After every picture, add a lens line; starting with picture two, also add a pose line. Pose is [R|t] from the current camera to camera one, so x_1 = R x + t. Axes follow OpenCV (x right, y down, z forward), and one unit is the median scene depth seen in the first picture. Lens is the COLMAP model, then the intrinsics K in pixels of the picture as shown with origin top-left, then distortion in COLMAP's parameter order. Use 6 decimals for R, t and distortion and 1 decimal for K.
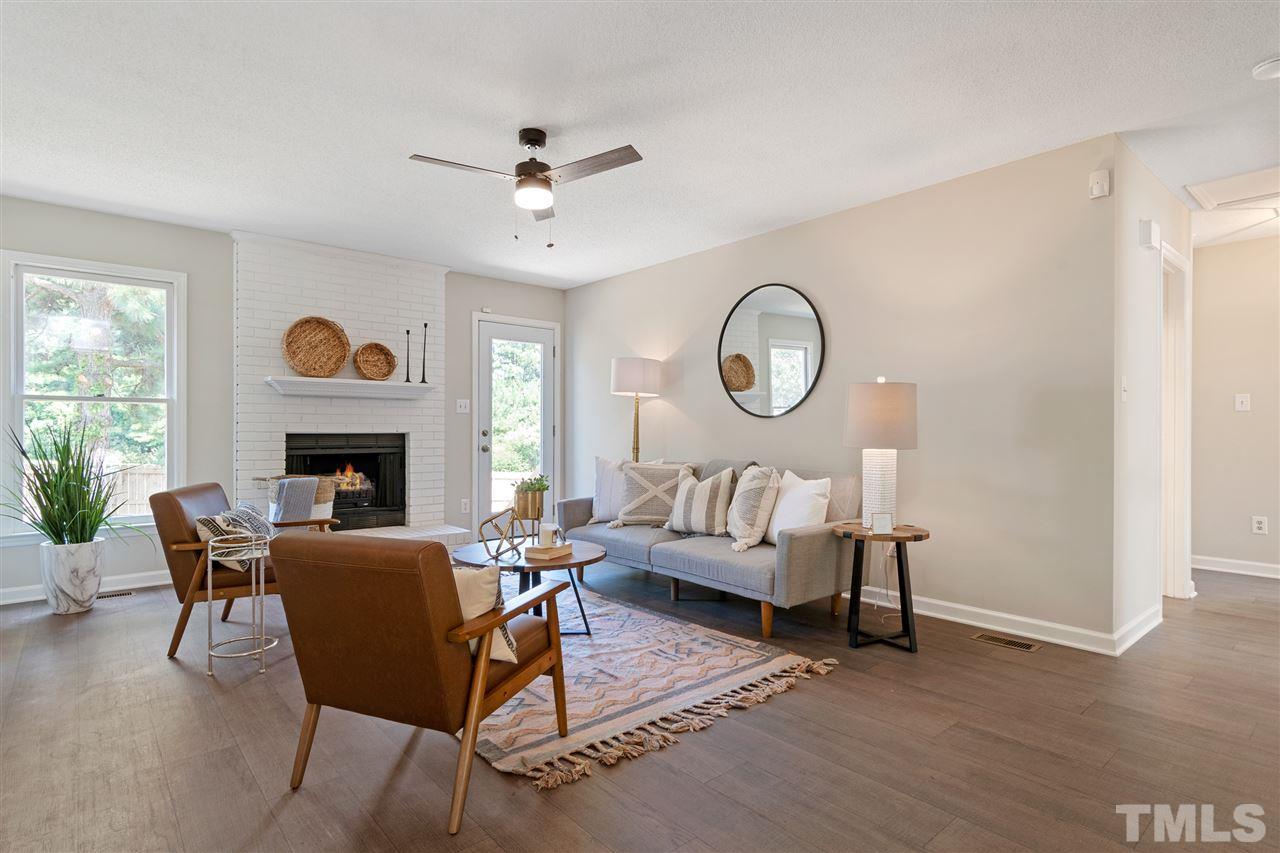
lens RADIAL K [[675.2, 0, 642.7], [0, 675.2, 427.1], [0, 0, 1]] dist [-0.003305, -0.001000]
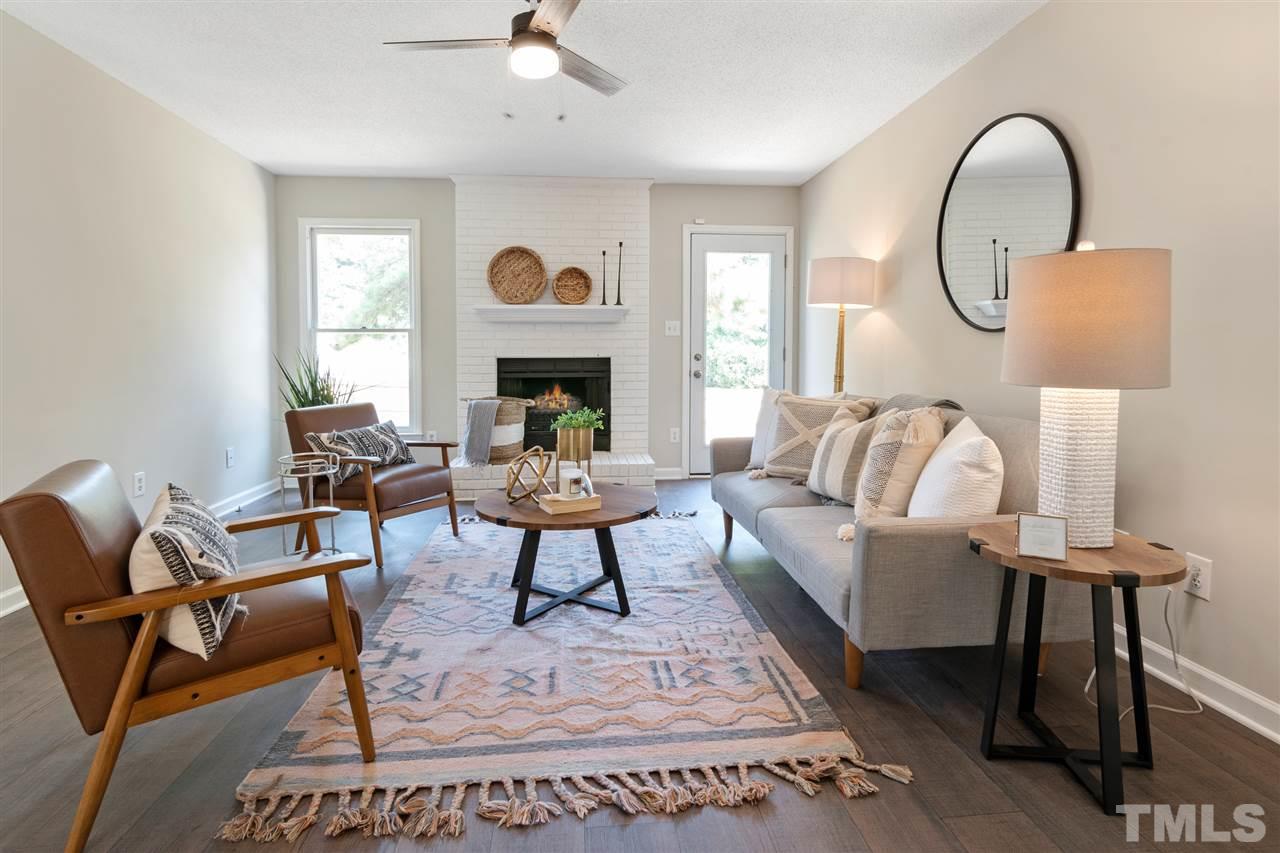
lens RADIAL K [[651.0, 0, 633.2], [0, 651.0, 374.7], [0, 0, 1]] dist [0.000548, -0.000782]
pose [[0.809328, 0.013536, -0.587201, 0.332172], [0.007817, 0.999398, 0.033812, 0.003283], [0.587305, -0.031955, 0.808734, 0.367744]]
